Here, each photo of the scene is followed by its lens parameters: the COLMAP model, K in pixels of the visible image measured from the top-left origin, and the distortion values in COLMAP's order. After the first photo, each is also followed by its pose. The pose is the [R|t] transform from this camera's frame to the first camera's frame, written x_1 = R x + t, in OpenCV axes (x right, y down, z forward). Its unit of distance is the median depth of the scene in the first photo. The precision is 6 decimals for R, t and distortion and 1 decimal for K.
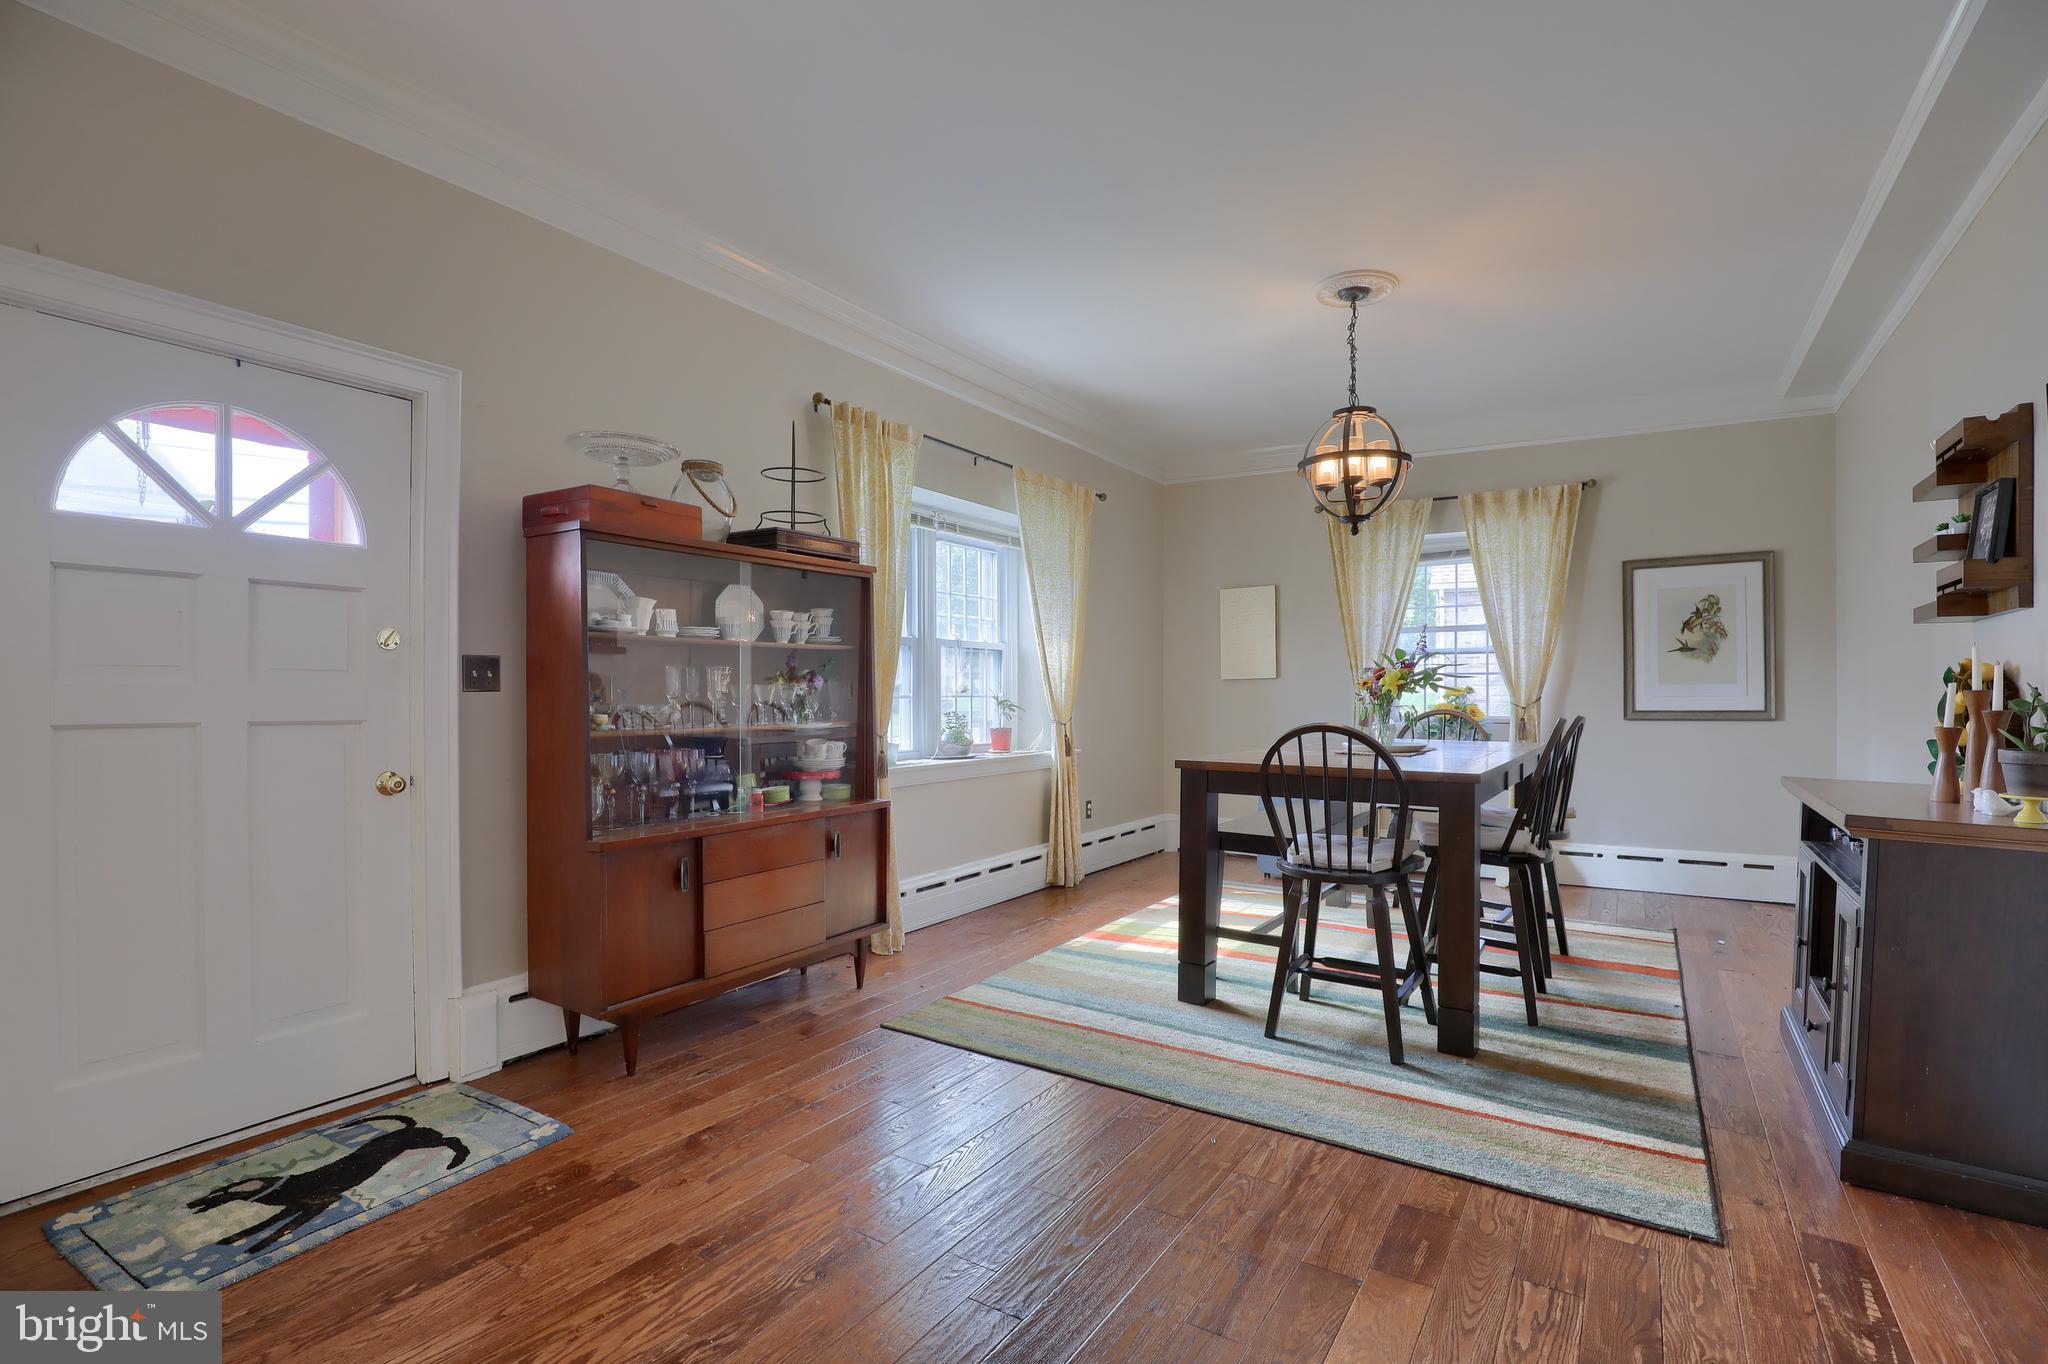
lens RADIAL K [[961.6, 0, 1049.4], [0, 961.6, 694.6], [0, 0, 1]] dist [0.002331, -0.000735]
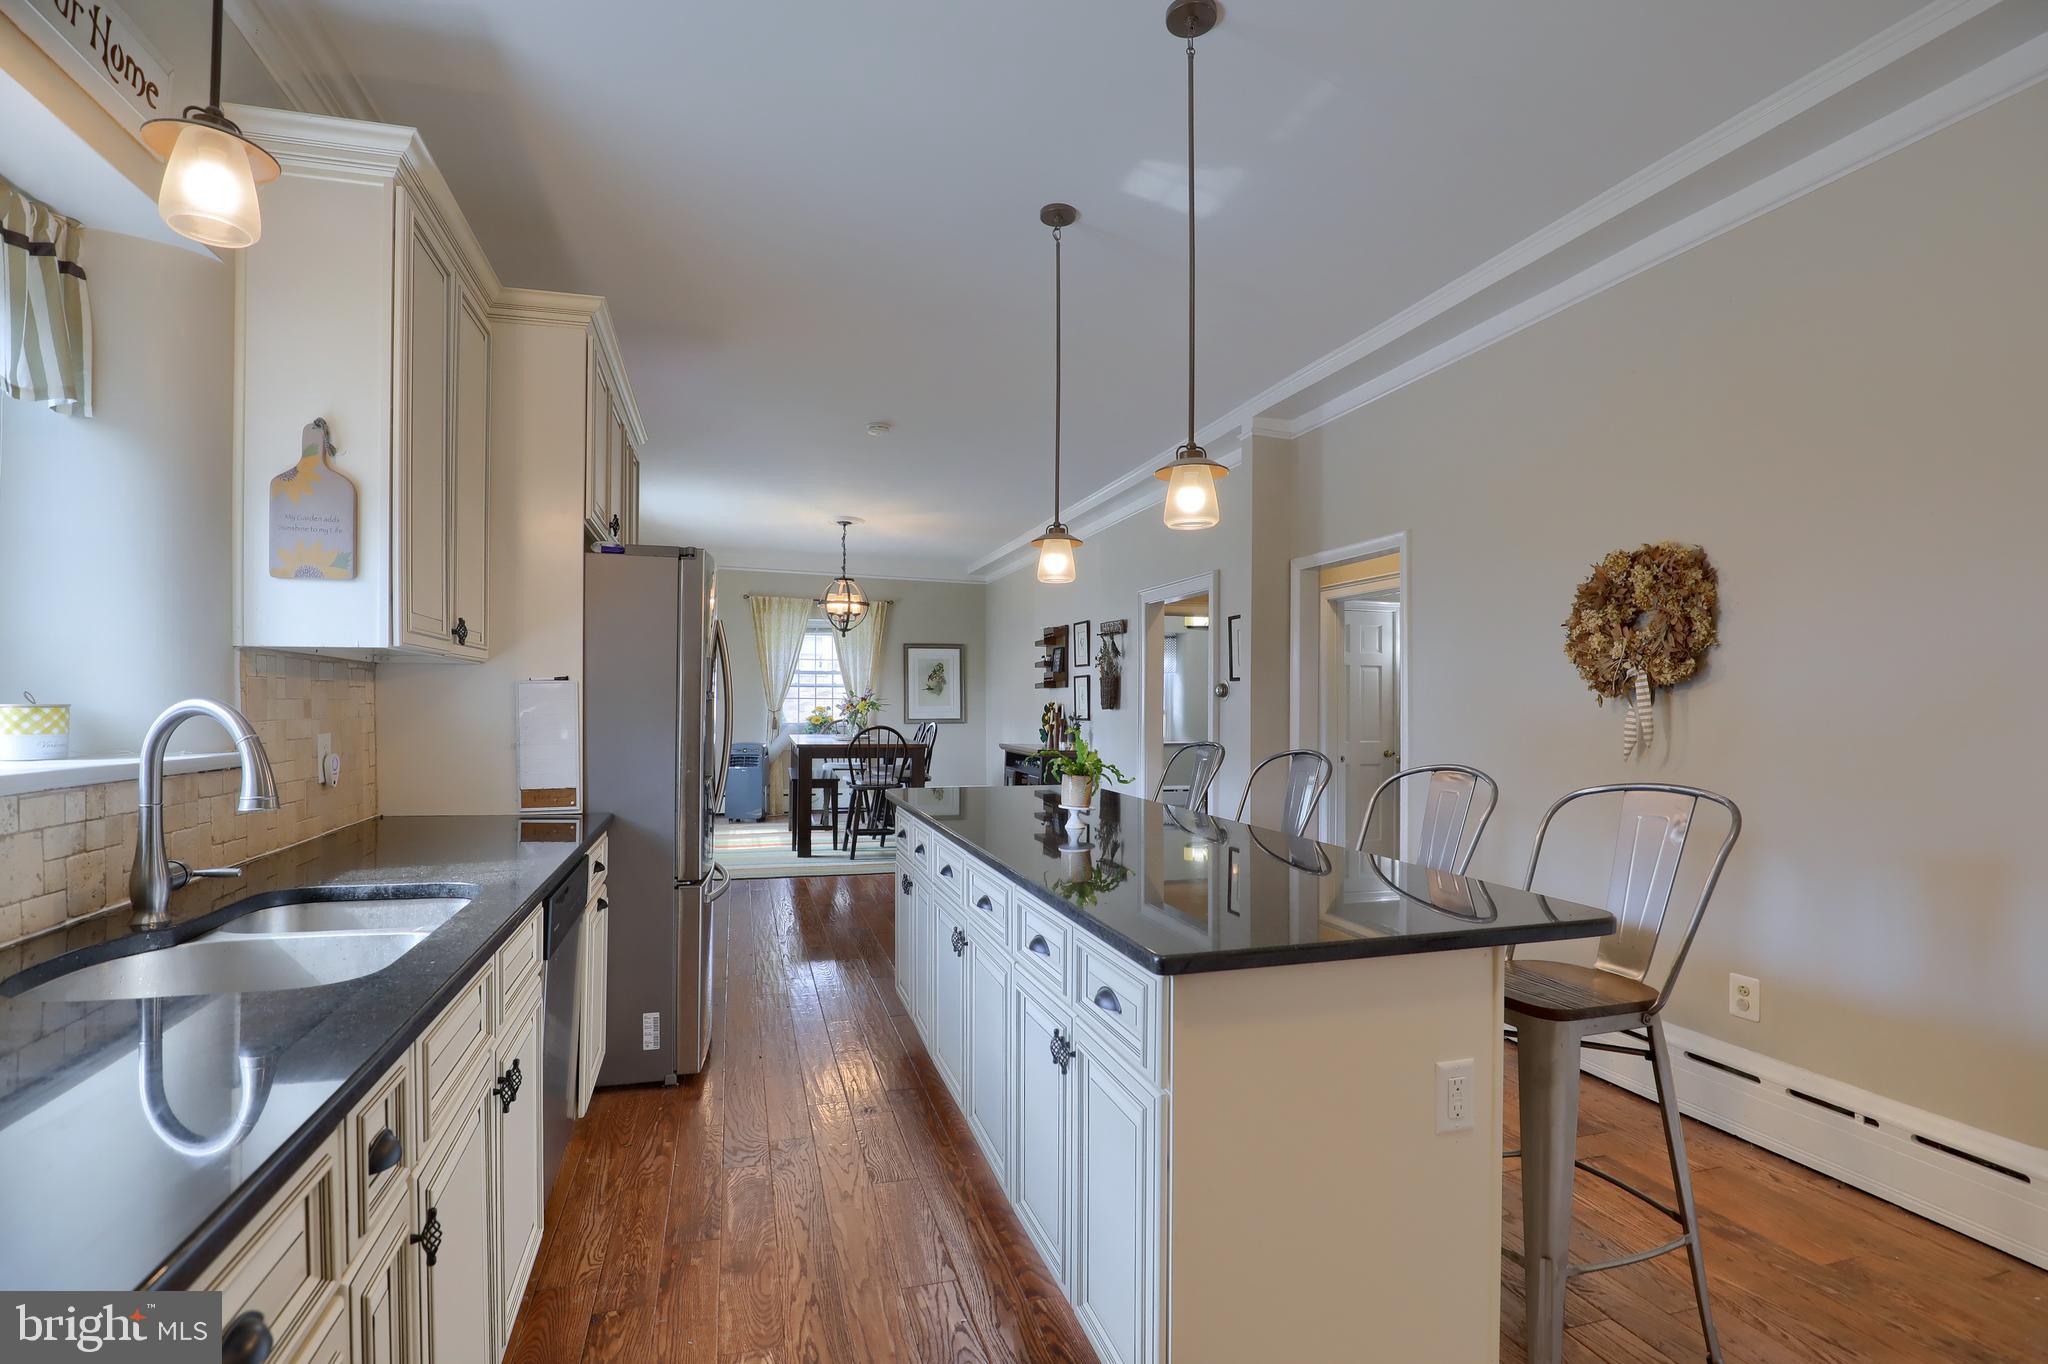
lens RADIAL K [[961.6, 0, 1049.4], [0, 961.6, 694.6], [0, 0, 1]] dist [0.002331, -0.000735]
pose [[0.647677, 0.009827, 0.761852, -0.929475], [-0.003203, 0.999943, -0.010175, -0.018876], [-0.761908, 0.004150, 0.647671, -0.659793]]
